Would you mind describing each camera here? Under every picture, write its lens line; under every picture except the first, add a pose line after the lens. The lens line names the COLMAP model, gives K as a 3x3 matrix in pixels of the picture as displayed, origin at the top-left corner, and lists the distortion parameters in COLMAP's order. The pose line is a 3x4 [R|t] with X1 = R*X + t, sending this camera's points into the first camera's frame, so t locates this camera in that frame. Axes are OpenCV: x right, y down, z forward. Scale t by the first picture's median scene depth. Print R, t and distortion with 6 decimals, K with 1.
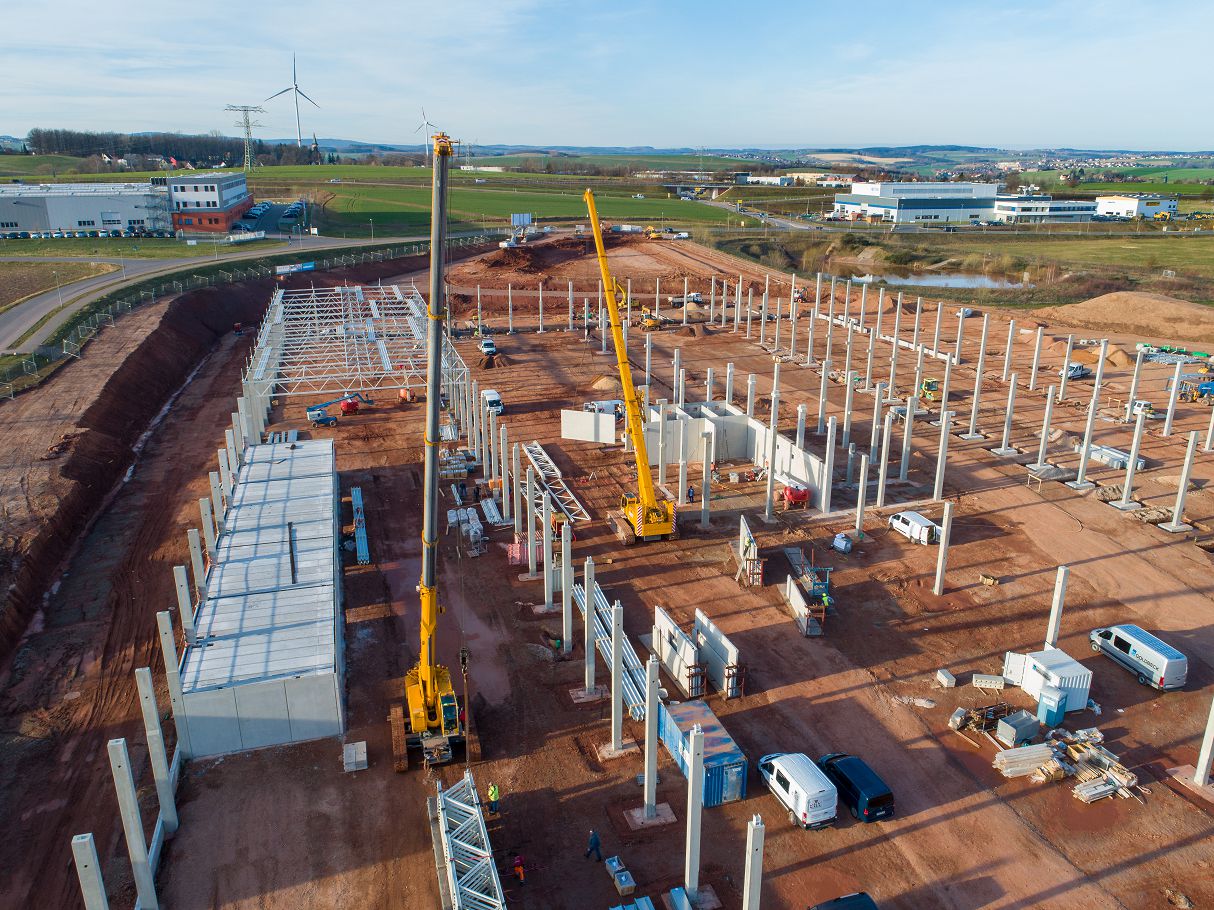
lens RADIAL K [[923.9, 0, 596.6], [0, 923.9, 452.3], [0, 0, 1]] dist [-0.021043, 0.010430]
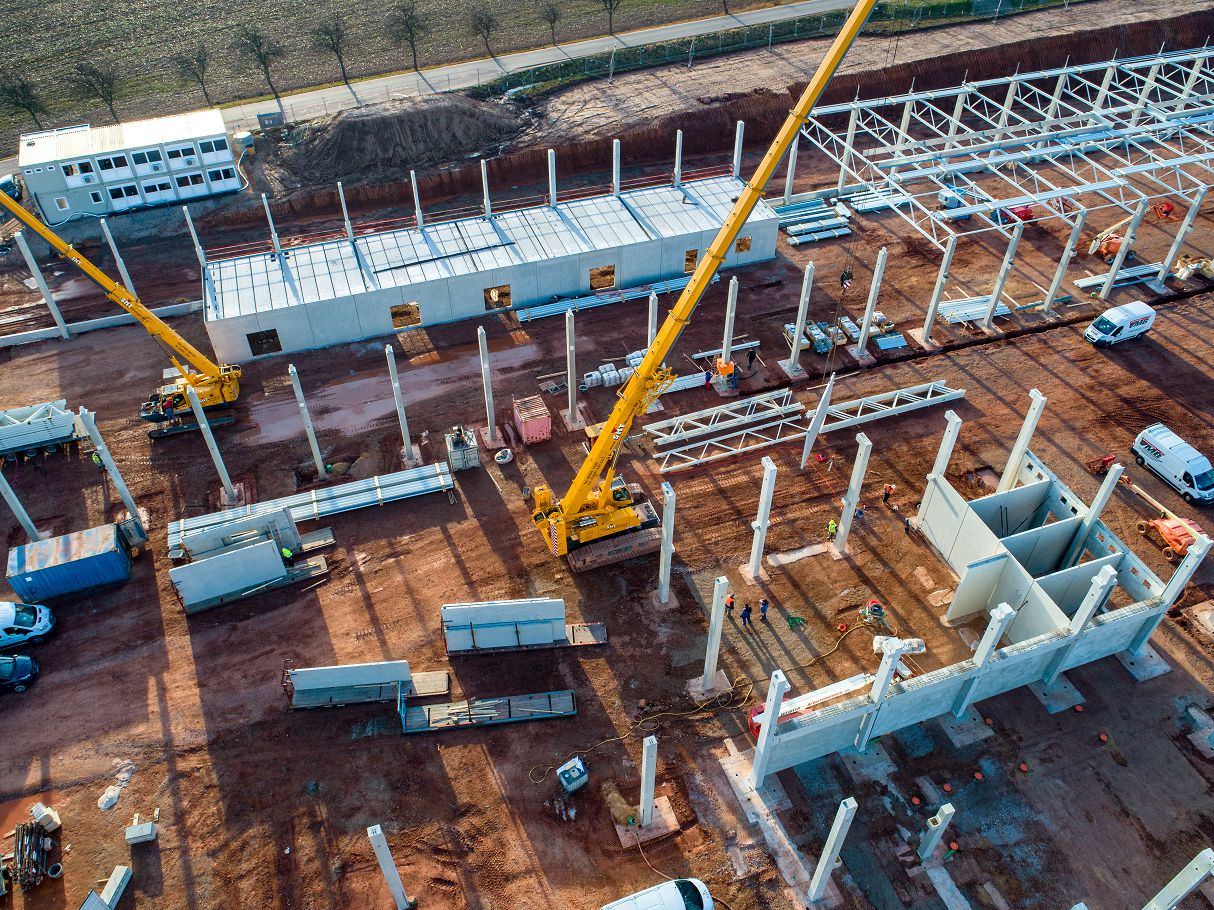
lens RADIAL K [[923.9, 0, 619.3], [0, 923.9, 449.5], [0, 0, 1]] dist [-0.021043, 0.010430]
pose [[0.072783, 0.676613, -0.732733, 0.422446], [-0.308999, 0.713830, 0.628464, -0.318816], [0.948273, 0.180672, 0.261027, 0.636849]]
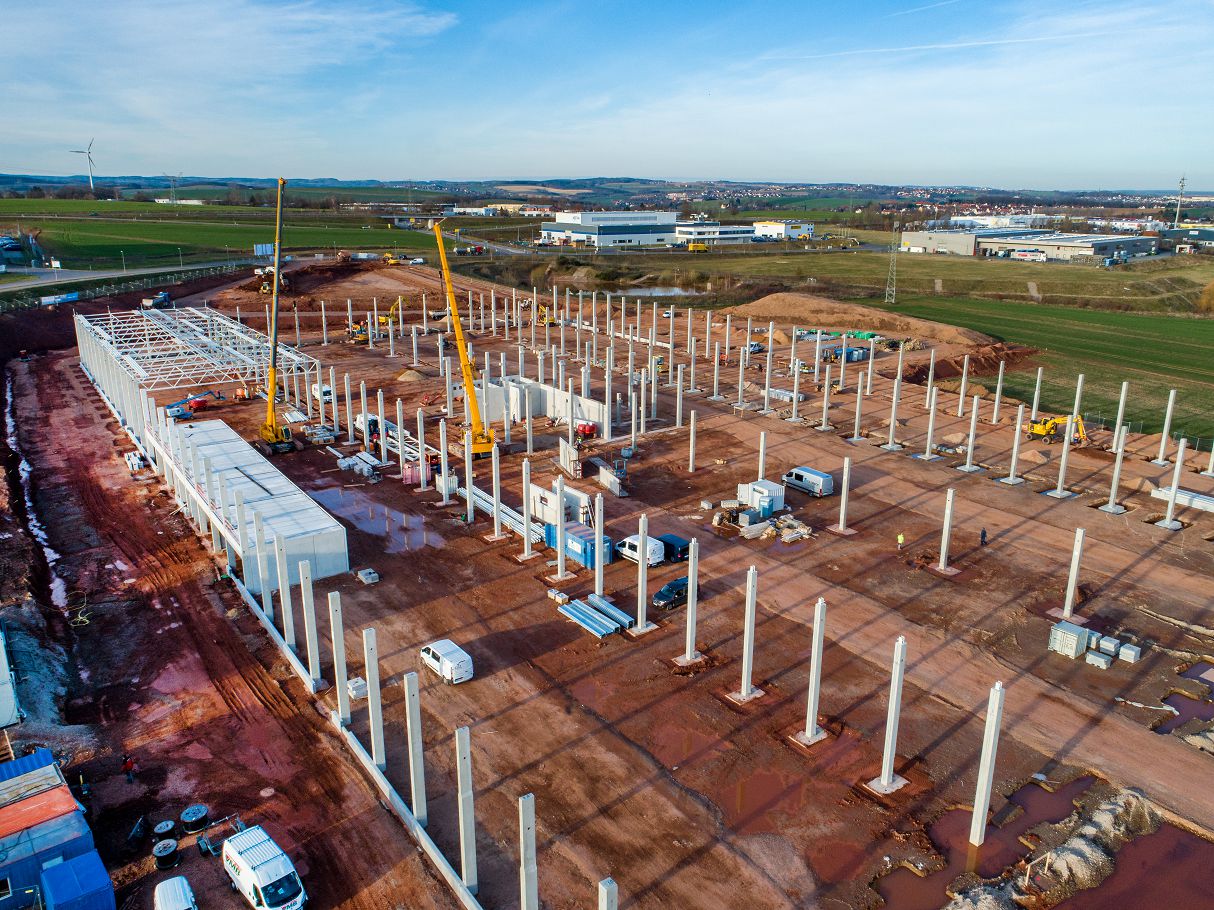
lens RADIAL K [[923.9, 0, 599.1], [0, 923.9, 460.7], [0, 0, 1]] dist [-0.021043, 0.010430]
pose [[0.947942, -0.088387, 0.305930, -0.173677], [0.095491, 0.995396, -0.008302, 0.091929], [-0.303787, 0.037084, 0.952018, -0.300312]]
